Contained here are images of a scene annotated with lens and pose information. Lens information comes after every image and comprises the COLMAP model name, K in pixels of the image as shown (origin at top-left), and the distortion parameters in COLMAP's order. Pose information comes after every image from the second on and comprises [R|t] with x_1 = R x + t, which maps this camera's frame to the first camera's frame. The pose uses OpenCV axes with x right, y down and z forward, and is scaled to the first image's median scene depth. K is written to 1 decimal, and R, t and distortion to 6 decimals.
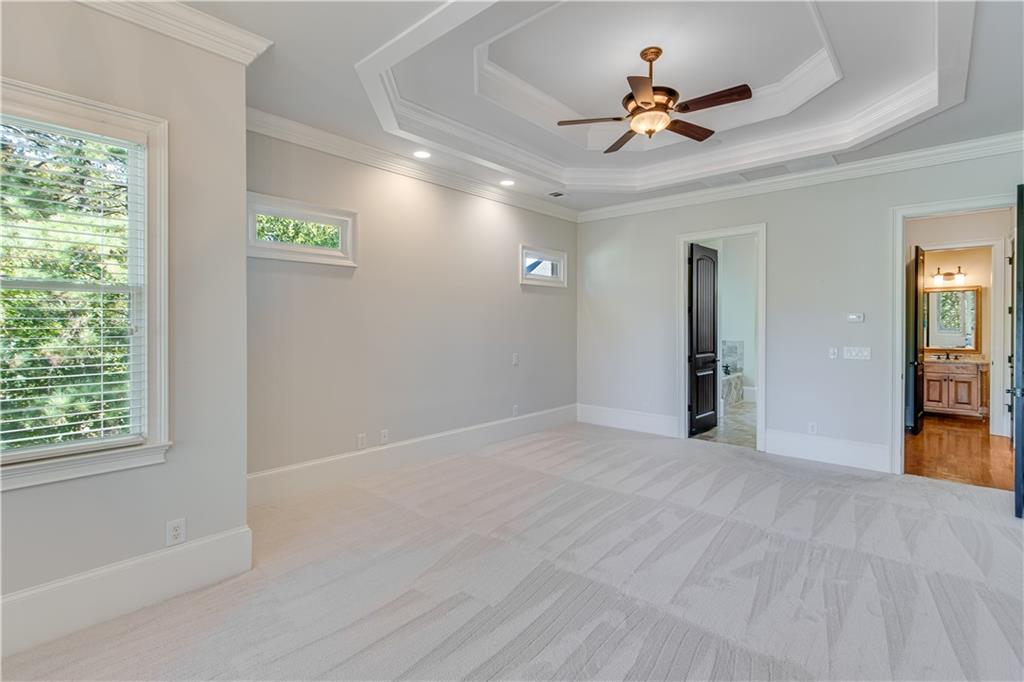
lens RADIAL K [[472.8, 0, 512.3], [0, 472.8, 336.4], [0, 0, 1]] dist [-0.000013, 0.000016]
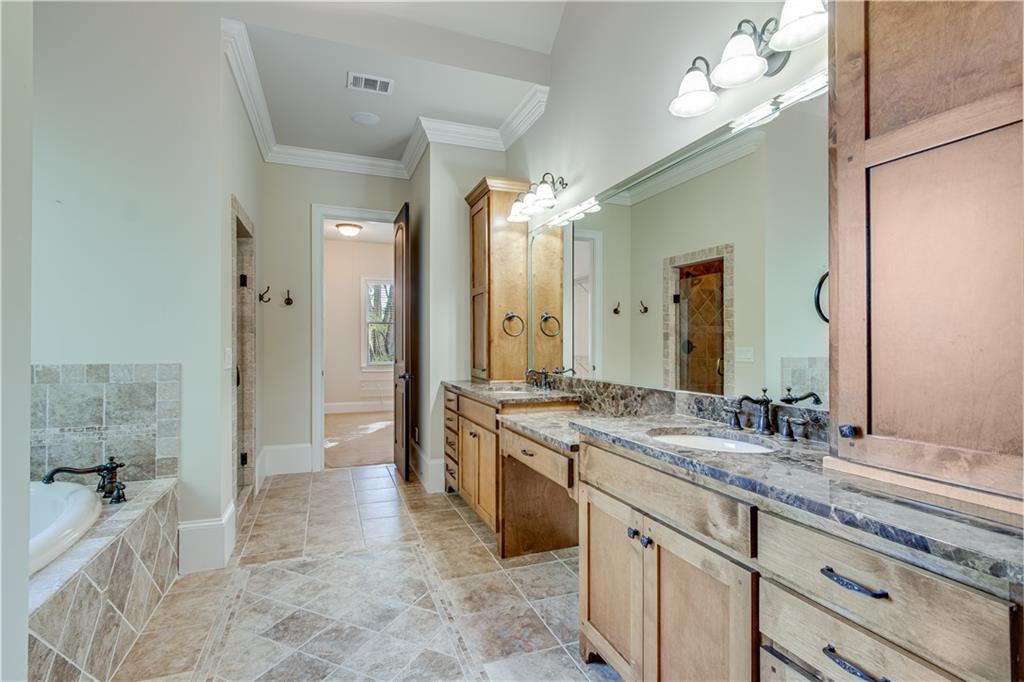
lens RADIAL K [[472.8, 0, 511.2], [0, 472.8, 339.6], [0, 0, 1]] dist [-0.000013, 0.000016]
pose [[0.456703, 0.000676, 0.889619, 0.326797], [0.007158, 0.999965, -0.004434, -0.001525], [-0.889590, 0.008393, 0.456682, 0.692817]]
